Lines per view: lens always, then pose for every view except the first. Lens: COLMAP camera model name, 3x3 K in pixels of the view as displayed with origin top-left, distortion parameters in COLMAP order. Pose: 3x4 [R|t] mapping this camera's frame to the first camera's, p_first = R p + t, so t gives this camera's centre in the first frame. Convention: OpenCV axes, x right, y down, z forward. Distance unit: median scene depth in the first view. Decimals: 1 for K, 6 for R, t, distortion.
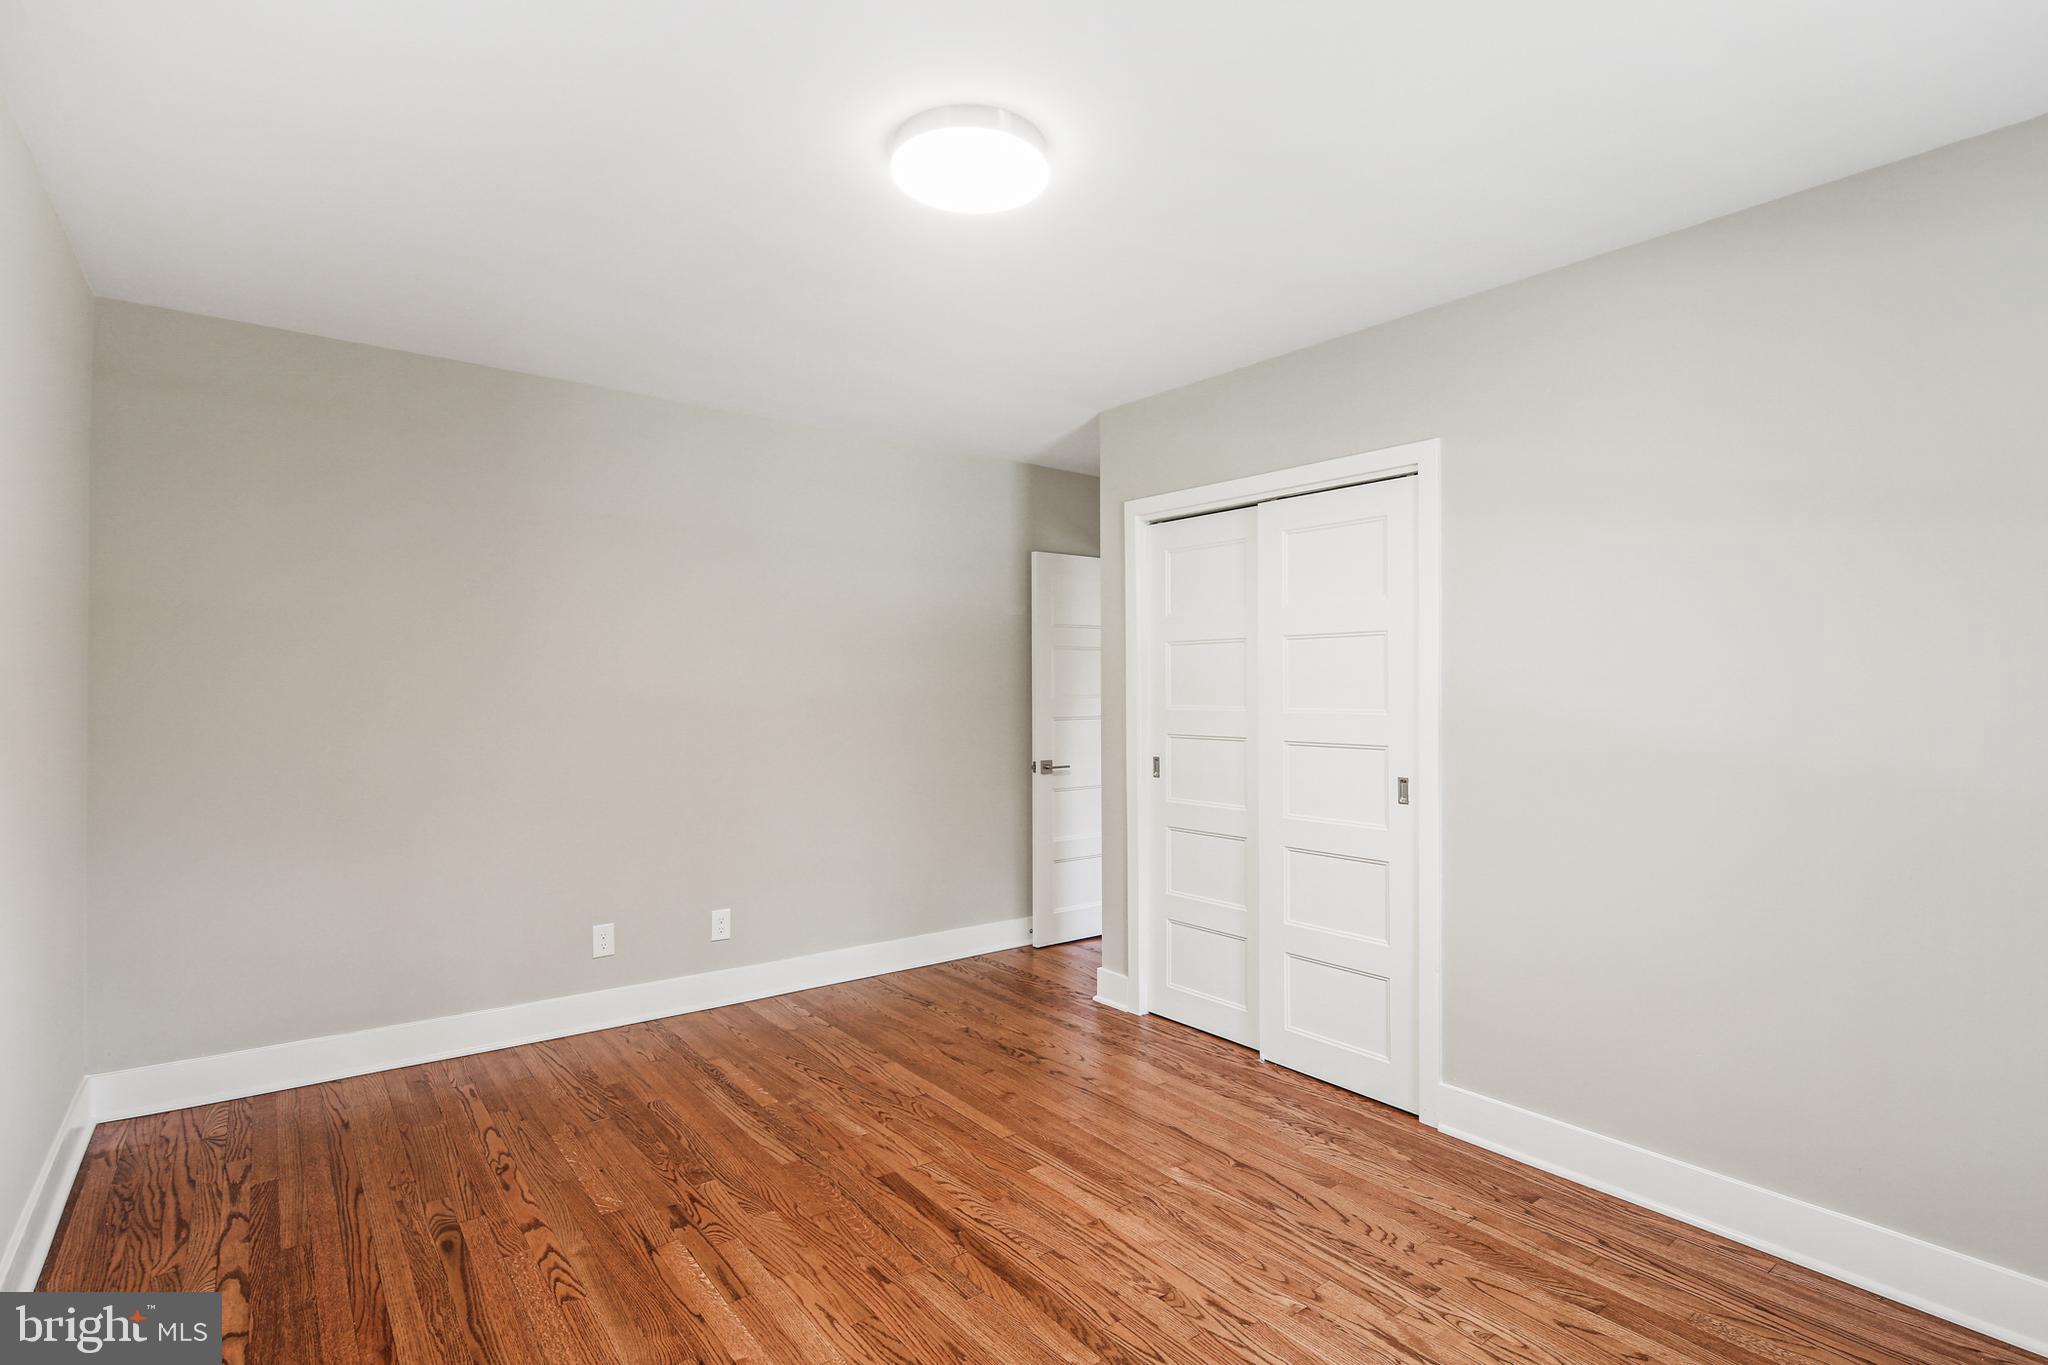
lens RADIAL K [[991.1, 0, 1019.9], [0, 991.1, 686.5], [0, 0, 1]] dist [0.001589, -0.002068]
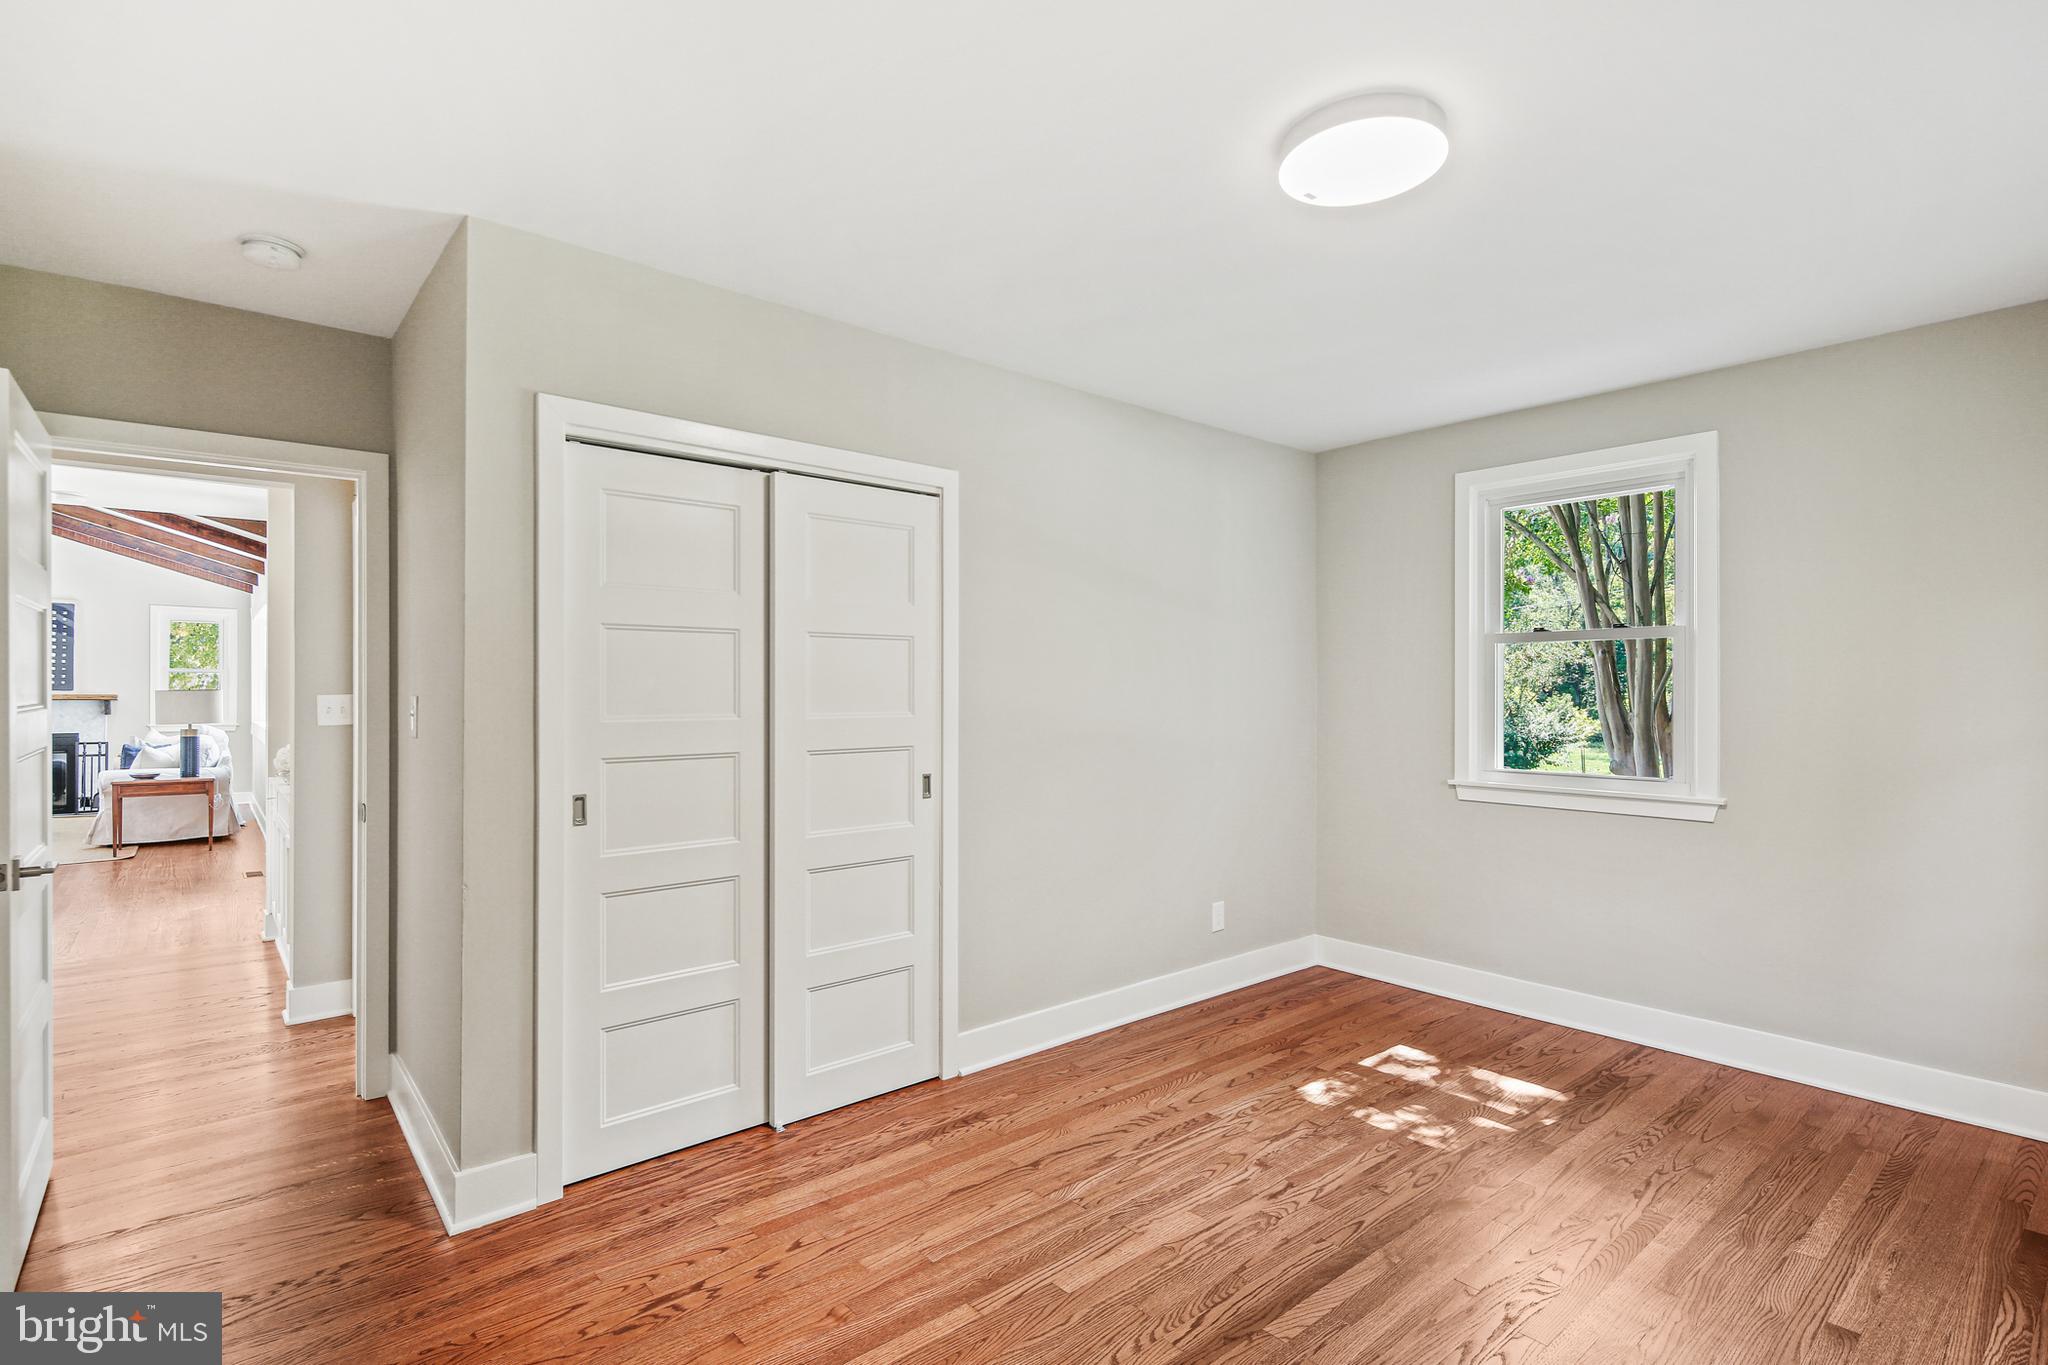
lens RADIAL K [[991.1, 0, 1019.9], [0, 991.1, 686.5], [0, 0, 1]] dist [0.001589, -0.002068]
pose [[-0.047211, -0.000811, 0.998885, -0.774614], [-0.002519, 0.999997, 0.000693, -0.005003], [-0.998882, -0.002483, -0.047213, 1.049931]]
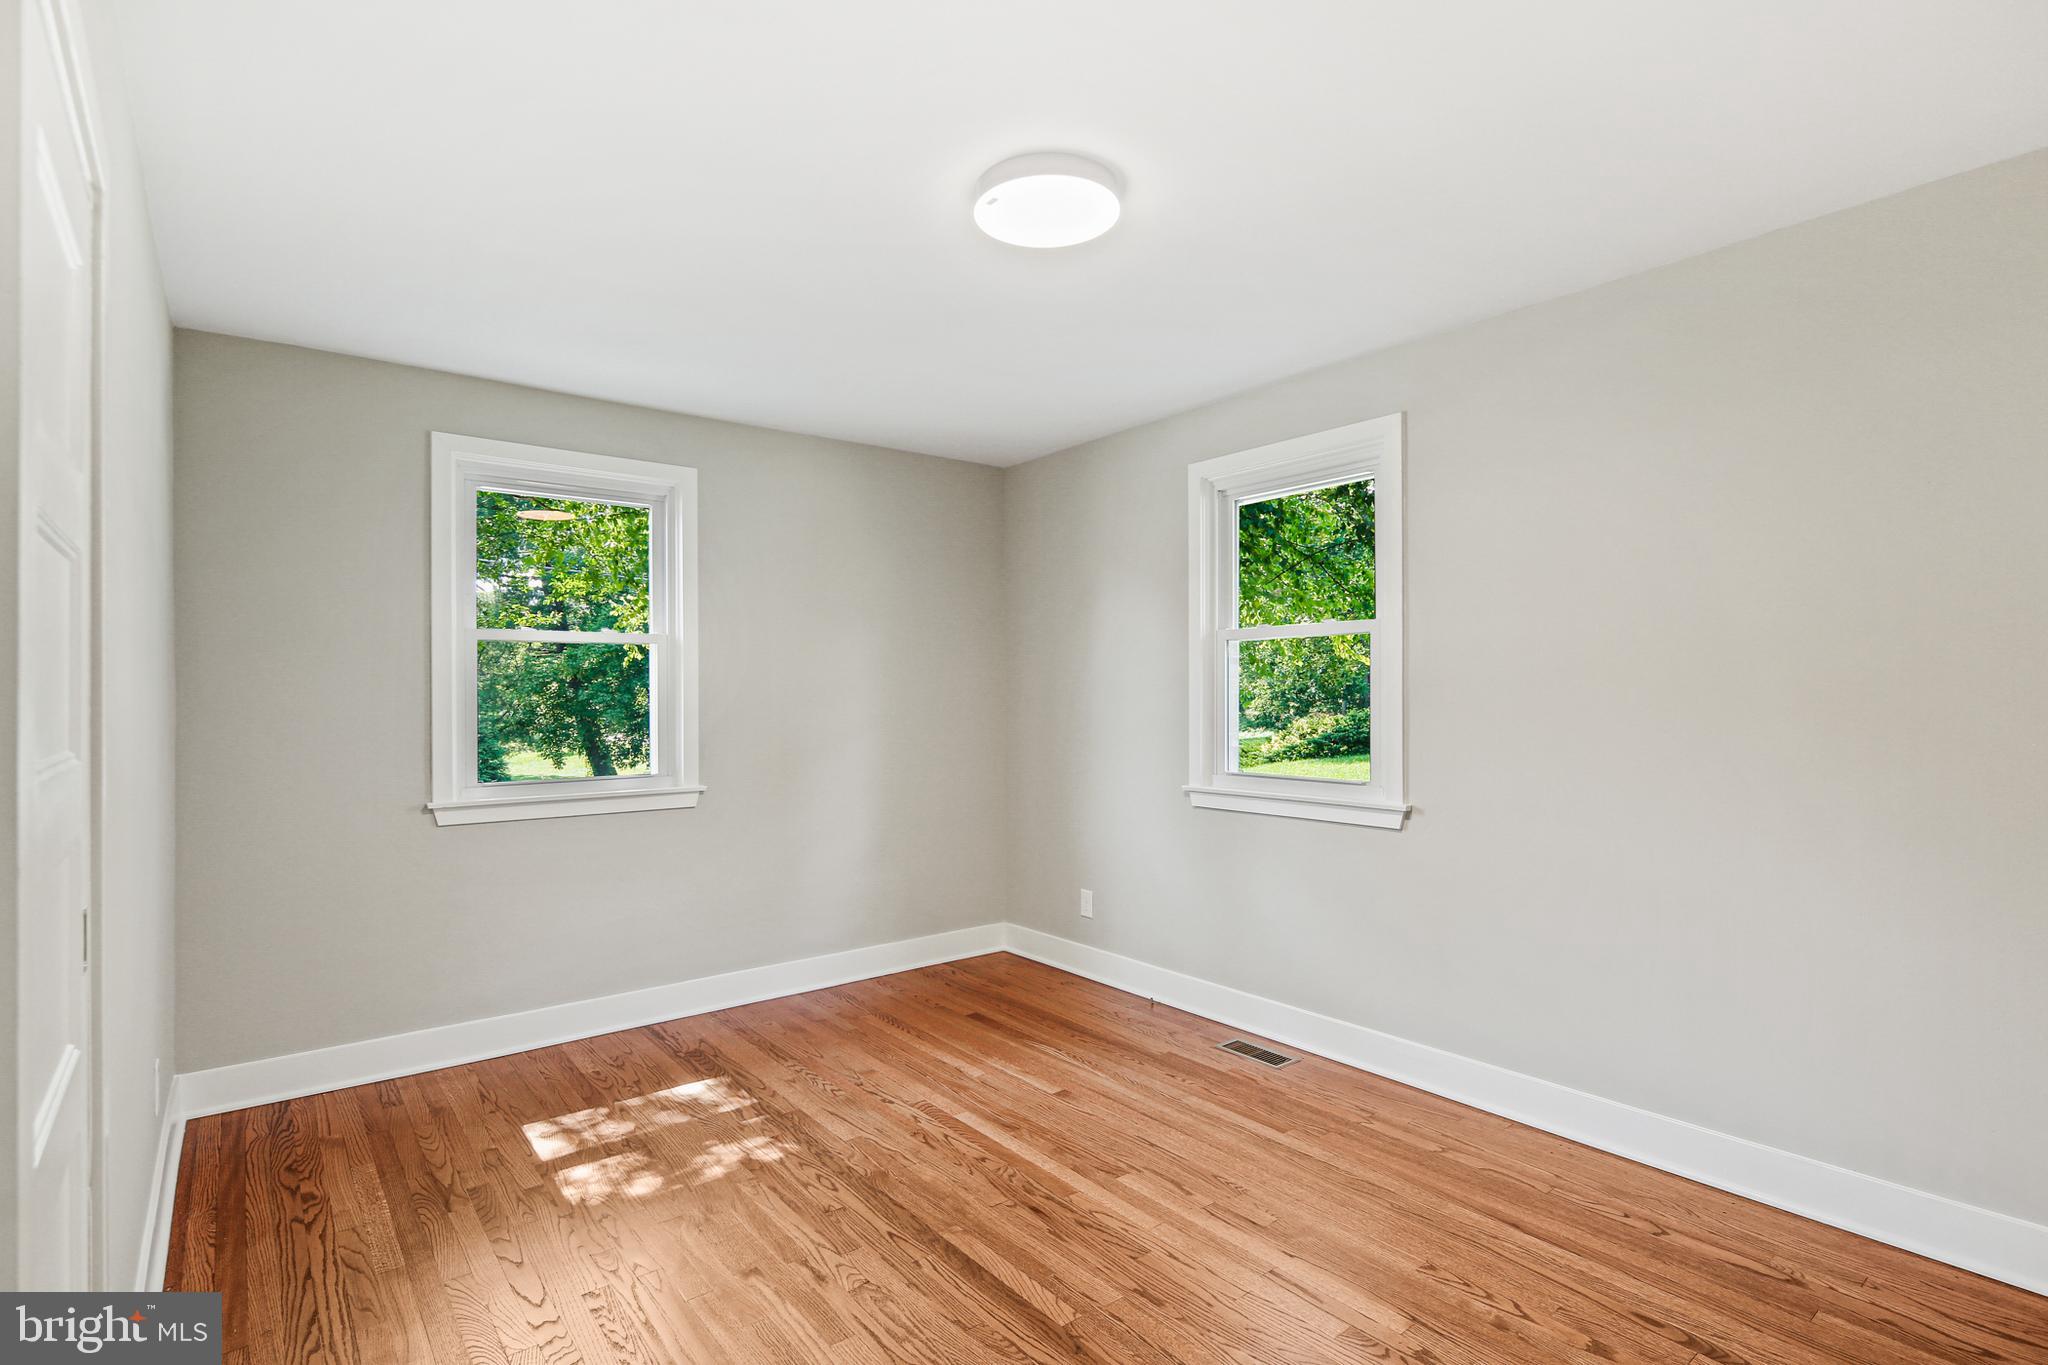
lens RADIAL K [[991.1, 0, 1019.9], [0, 991.1, 686.5], [0, 0, 1]] dist [0.001589, -0.002068]
pose [[-0.999894, 0.002265, -0.014408, -0.002635], [0.002363, 0.999974, -0.006775, 0.001055], [0.014393, -0.006808, -0.999873, 1.577615]]
